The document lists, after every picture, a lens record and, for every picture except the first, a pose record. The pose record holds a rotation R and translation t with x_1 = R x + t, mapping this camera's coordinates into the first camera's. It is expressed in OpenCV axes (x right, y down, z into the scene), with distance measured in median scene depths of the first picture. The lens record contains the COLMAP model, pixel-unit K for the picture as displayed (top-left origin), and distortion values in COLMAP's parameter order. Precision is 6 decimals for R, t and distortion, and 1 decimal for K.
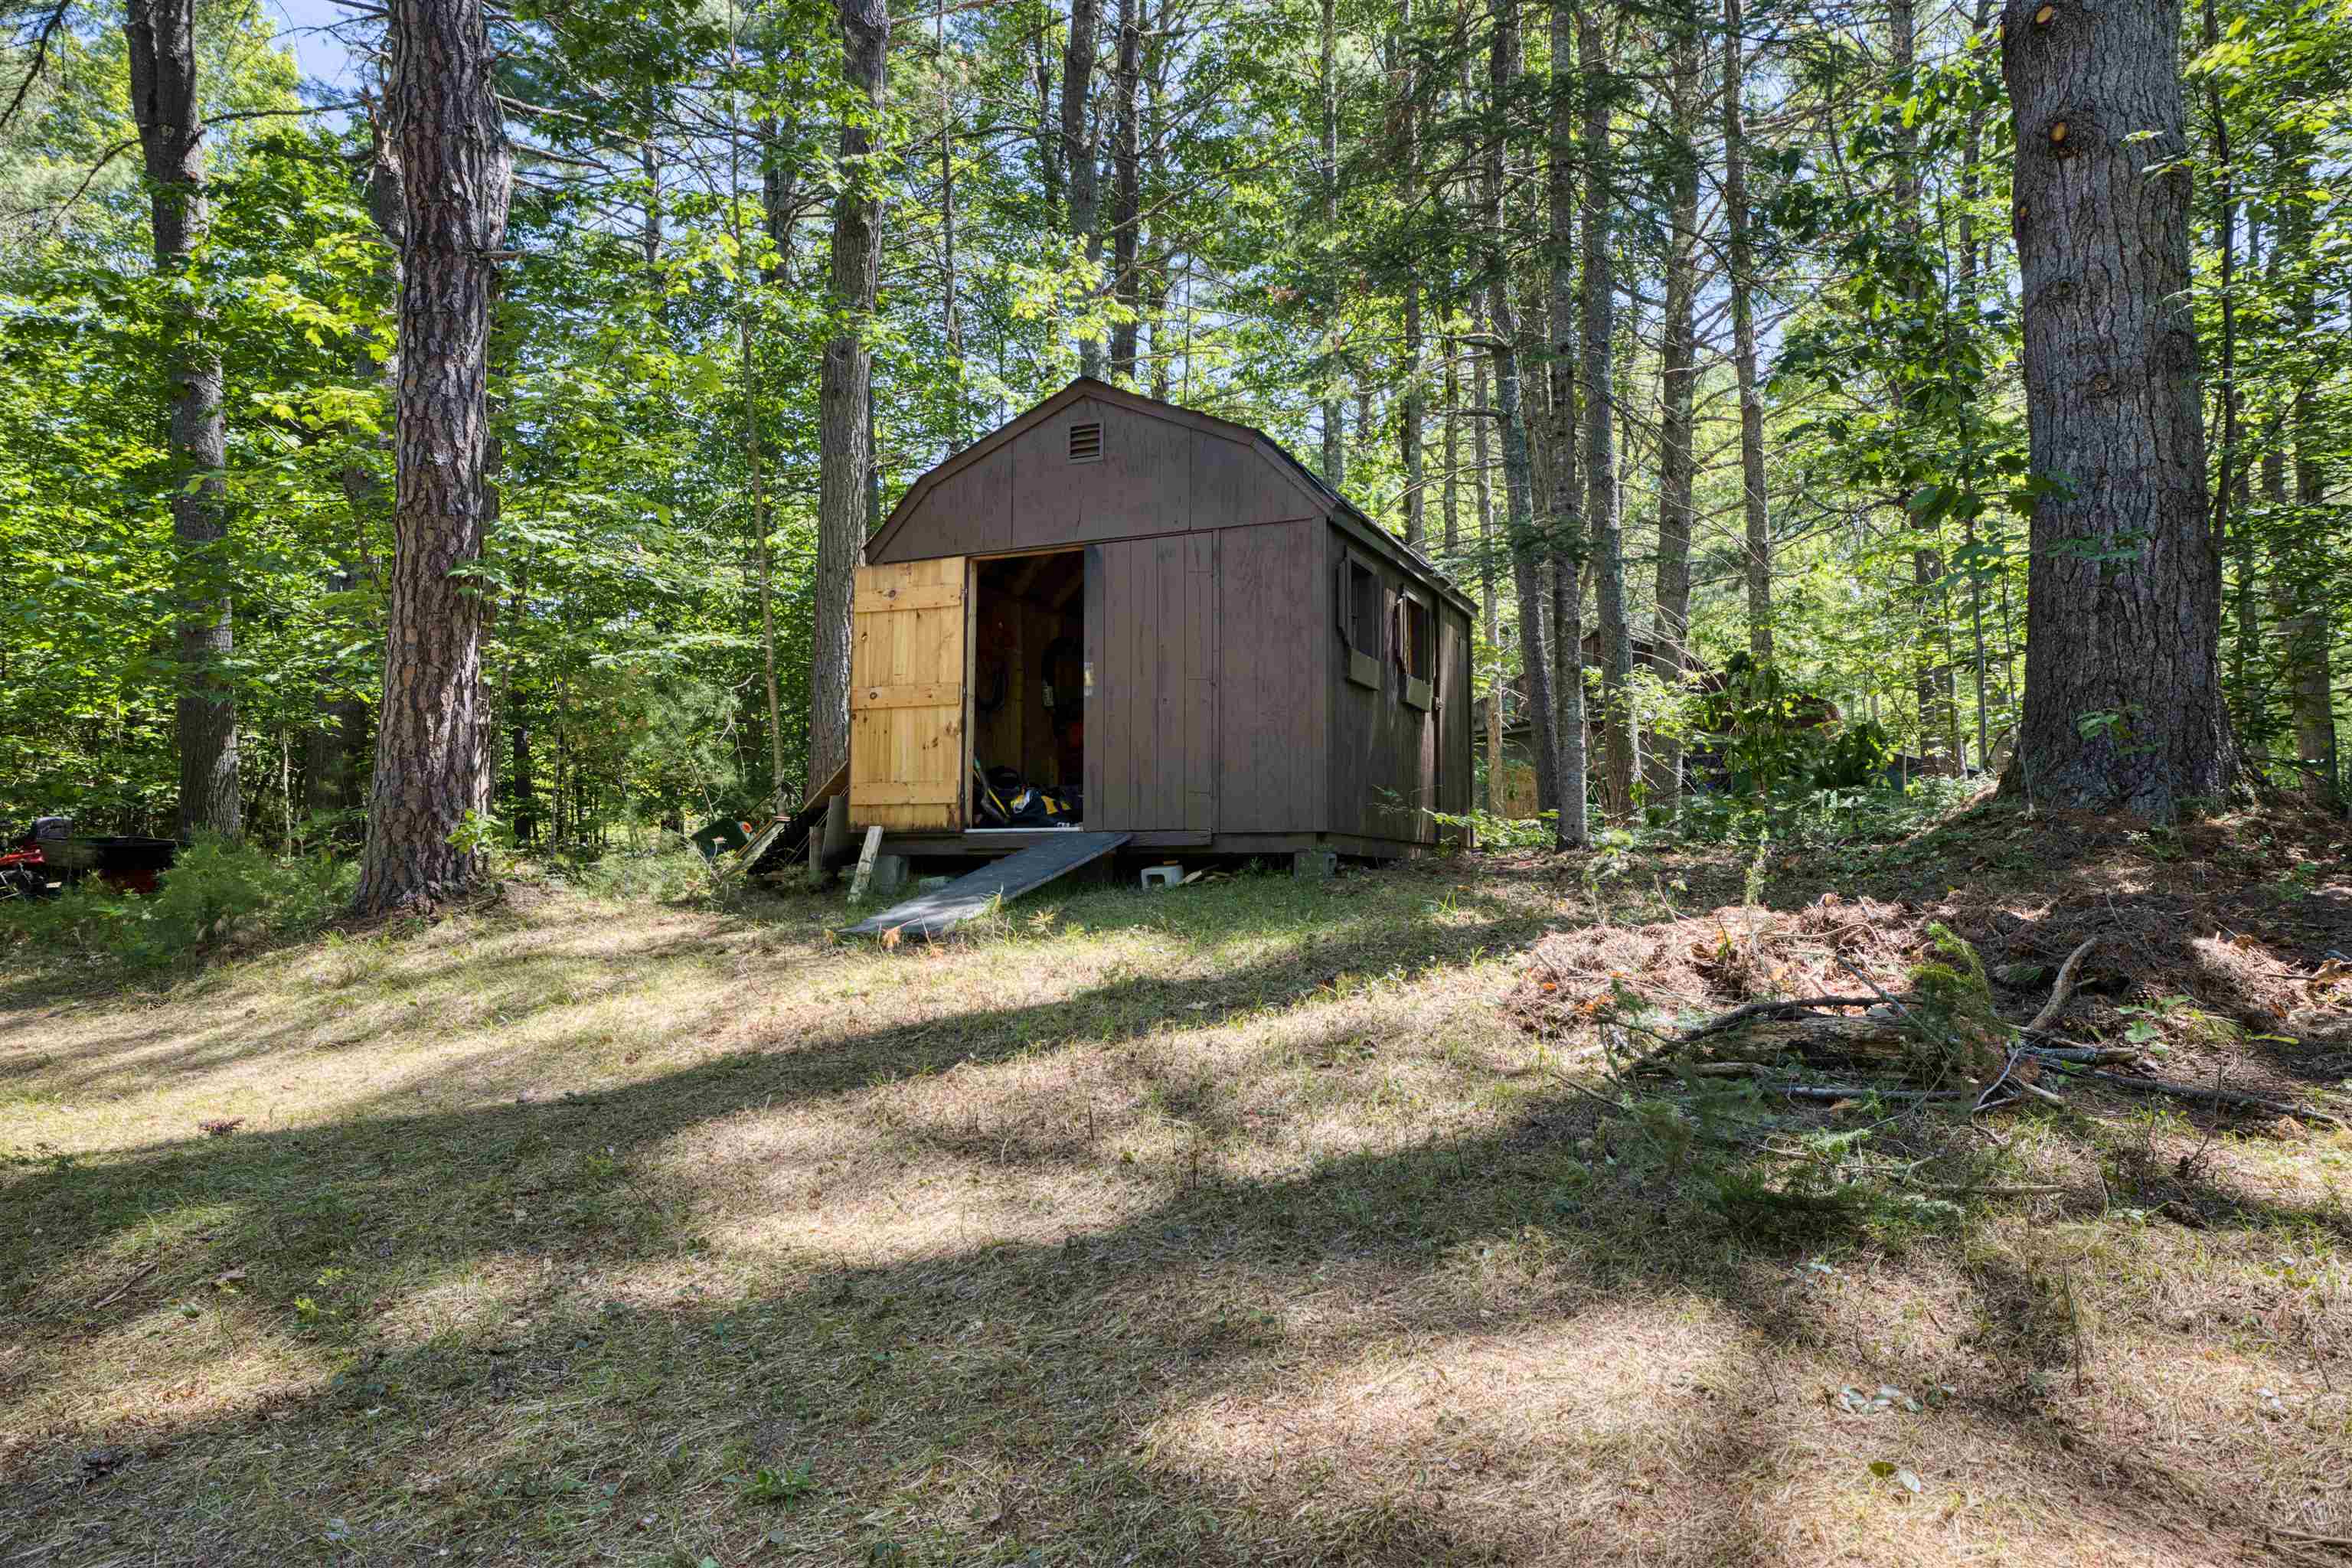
lens RADIAL K [[1503.1, 0, 1182.1], [0, 1503.1, 787.8], [0, 0, 1]] dist [-0.001024, -0.002084]
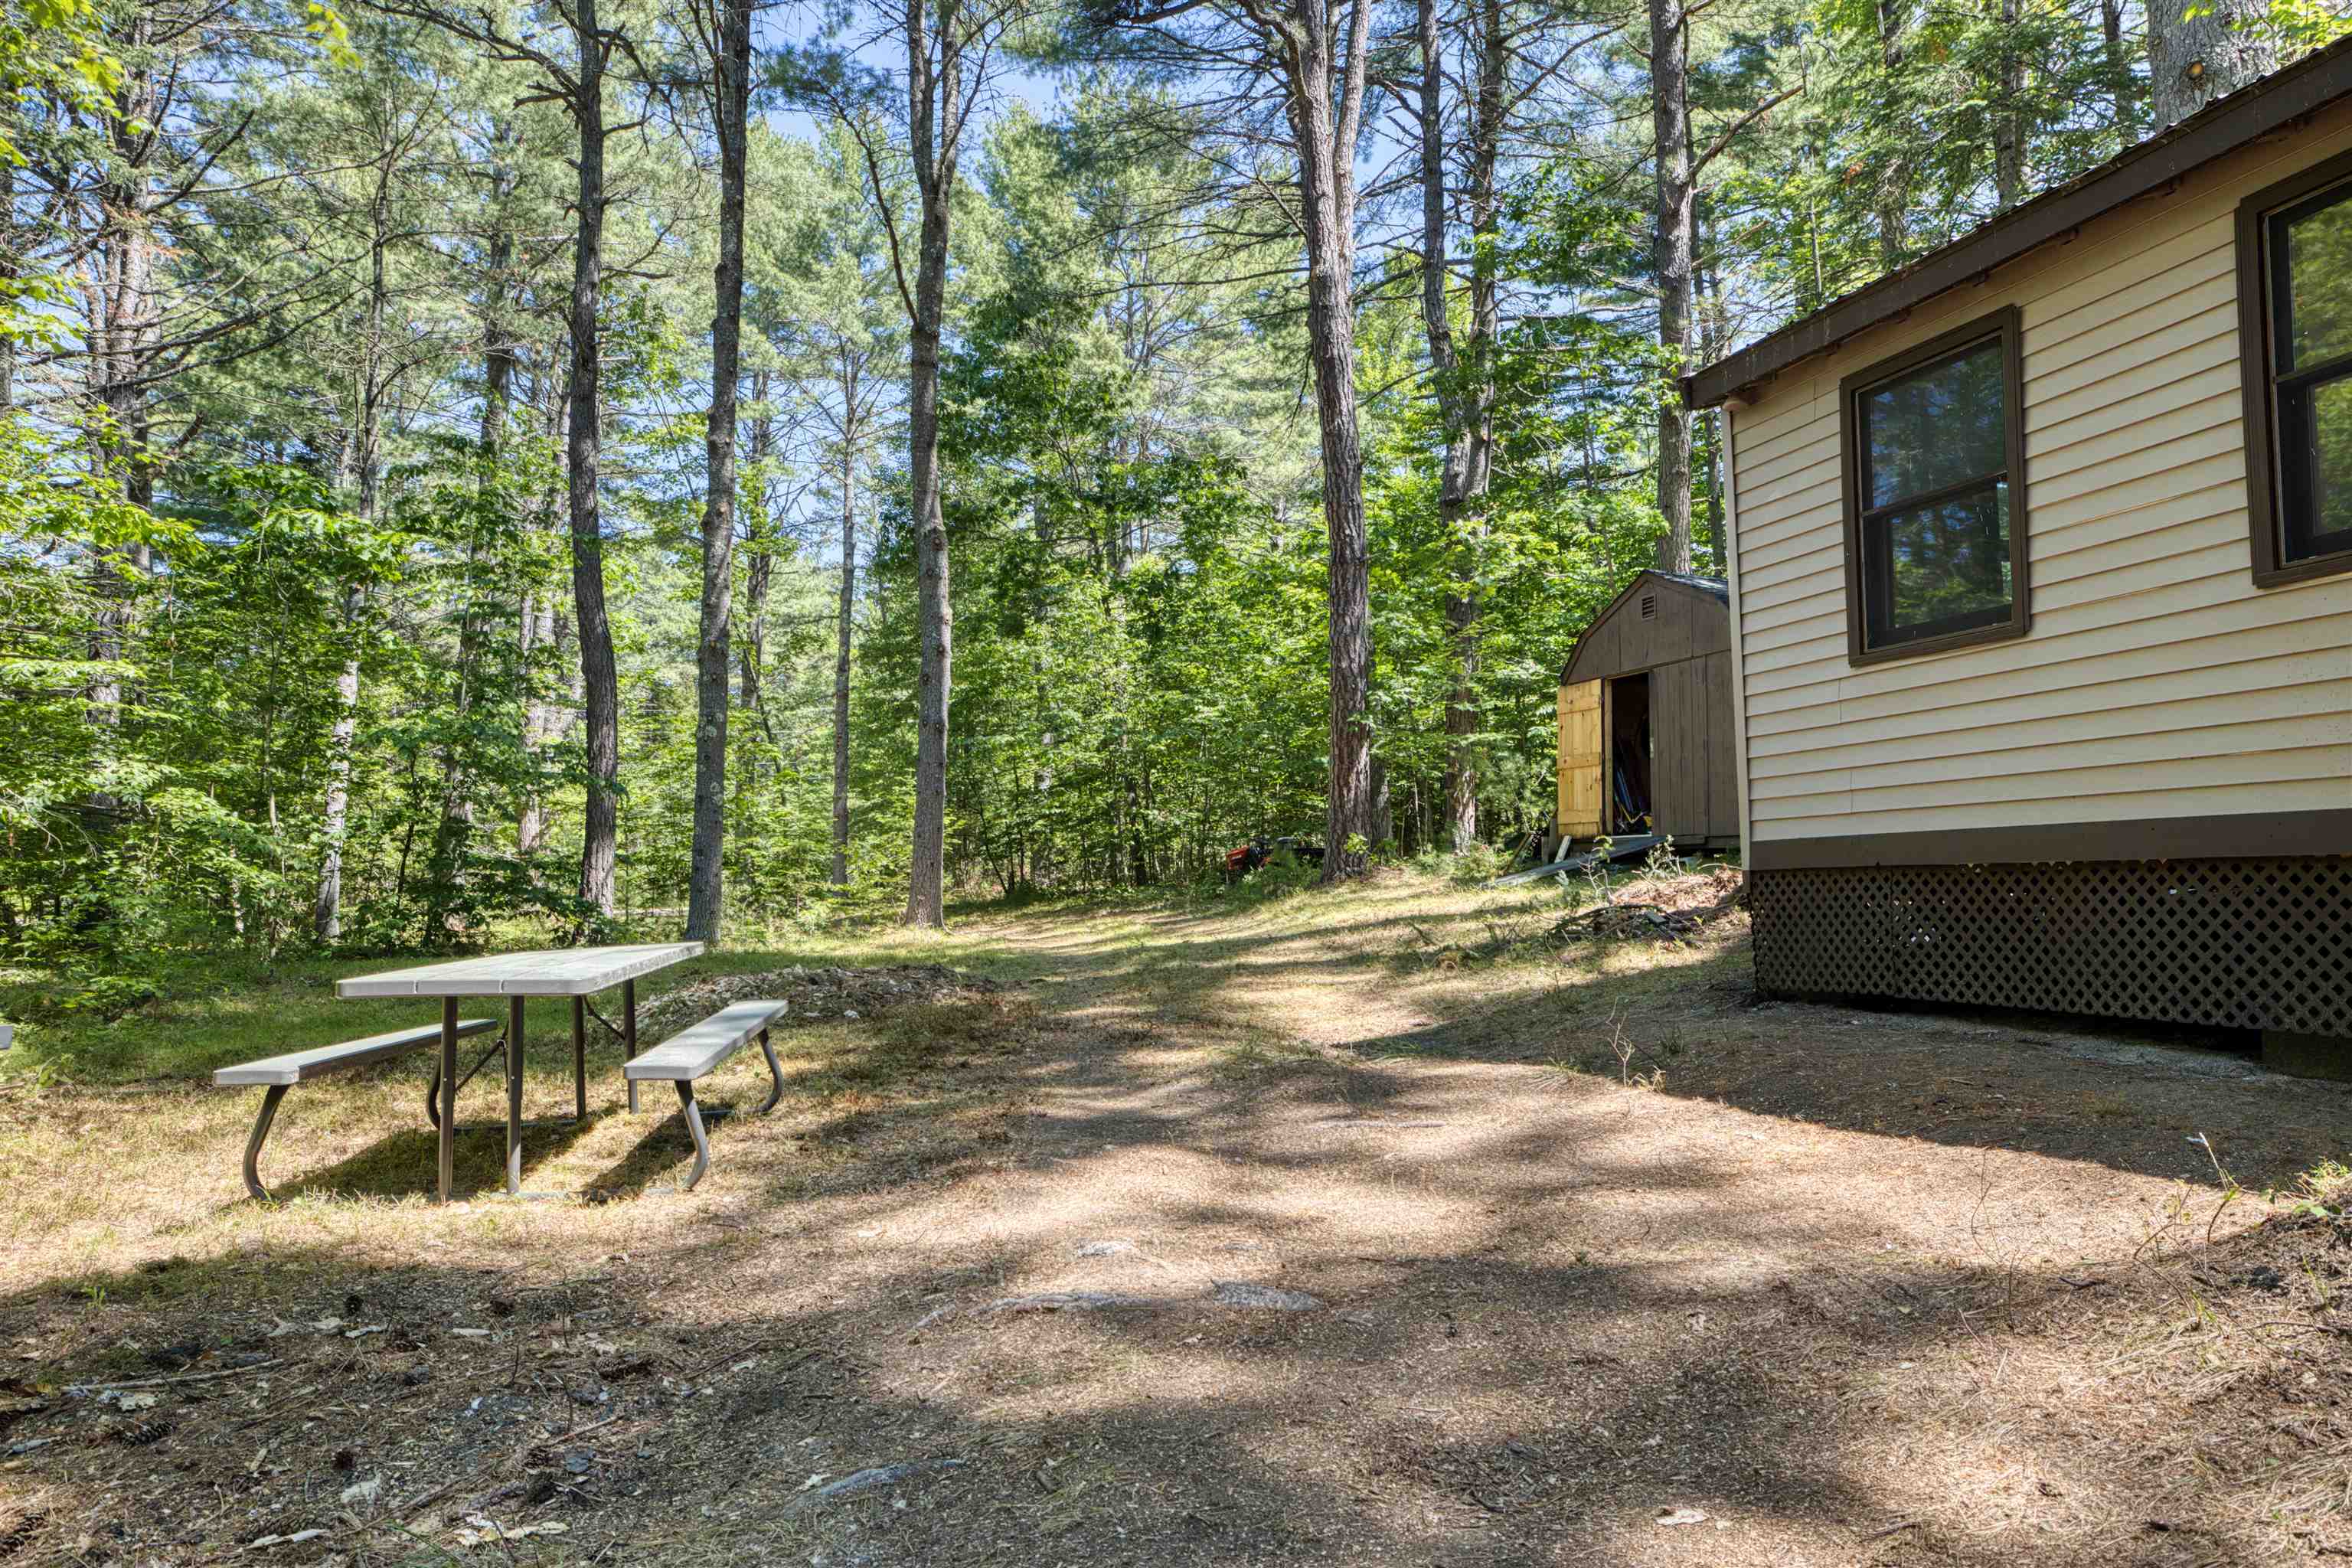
lens RADIAL K [[1503.2, 0, 1178.3], [0, 1503.2, 772.9], [0, 0, 1]] dist [-0.022134, 0.046167]
pose [[0.681128, -0.056745, -0.729962, 0.958136], [0.047907, 0.998310, -0.032903, -0.015903], [0.730595, -0.012559, 0.682695, -0.649626]]
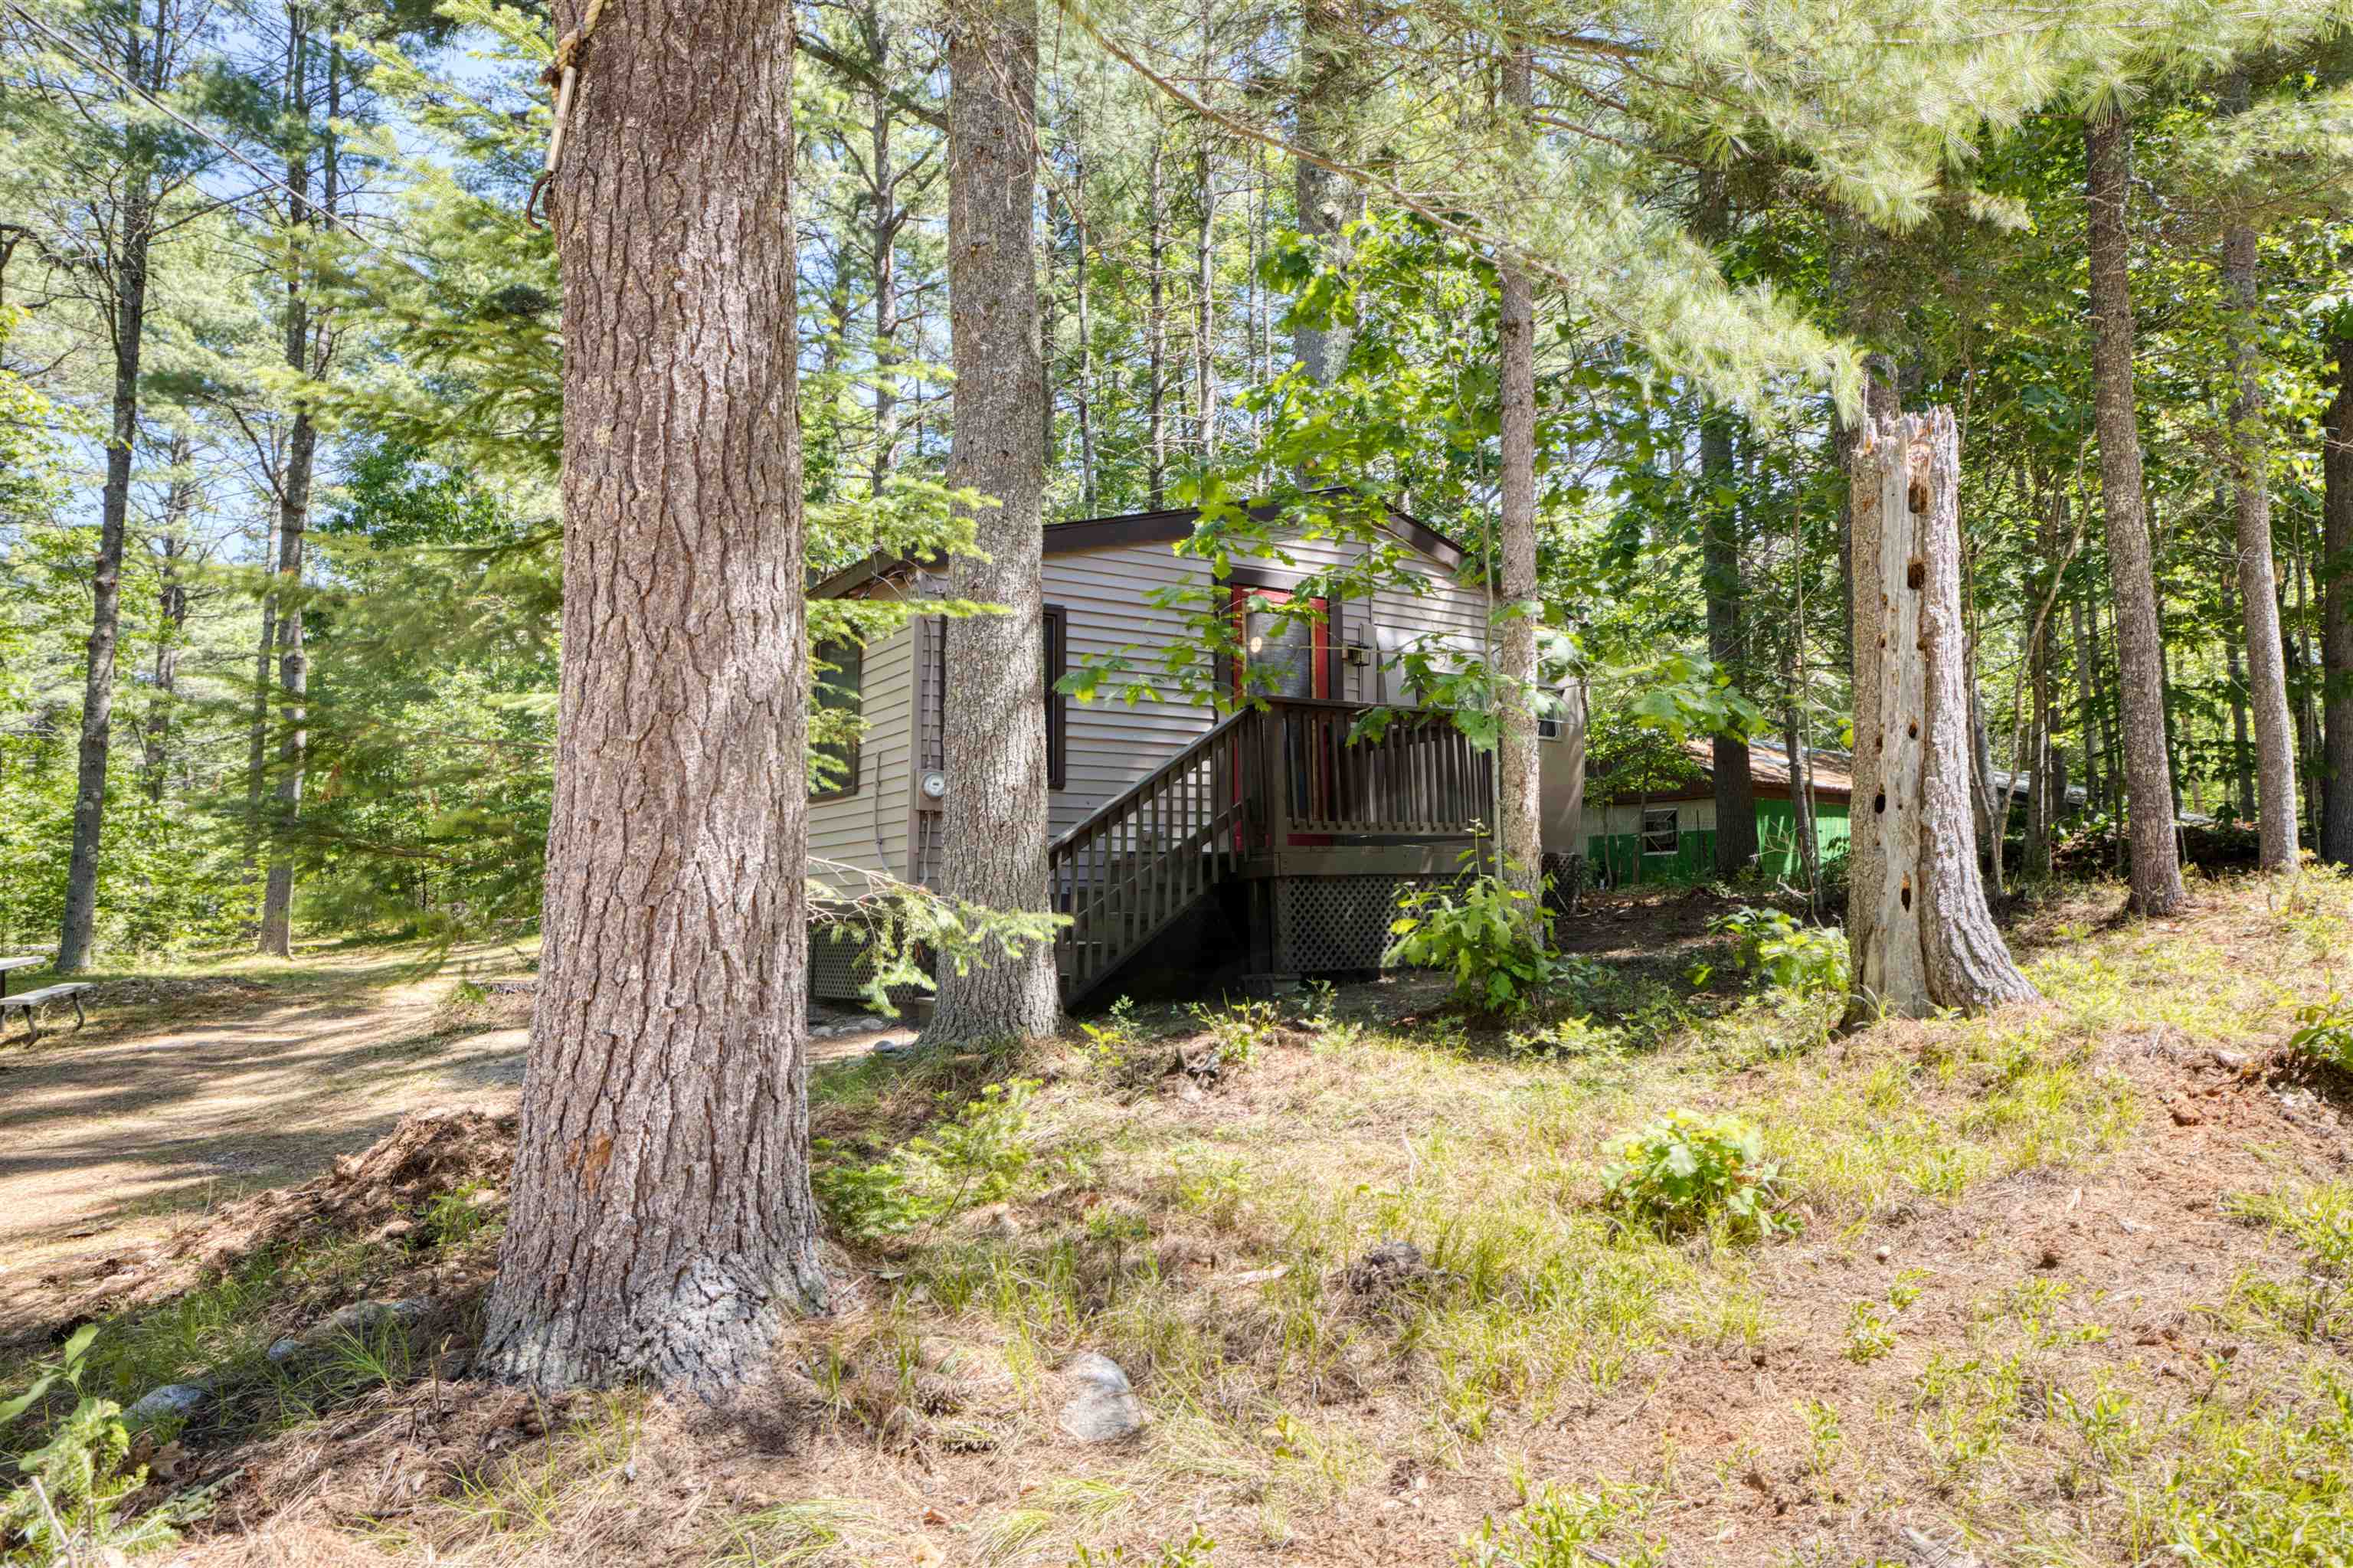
lens RADIAL K [[1503.8, 0, 1182.6], [0, 1503.8, 787.8], [0, 0, 1]] dist [-0.001024, -0.002084]
pose [[0.878705, -0.042950, -0.475429, 1.976527], [0.027849, 0.998860, -0.038765, -0.043840], [0.476552, 0.020823, 0.878900, -1.120550]]
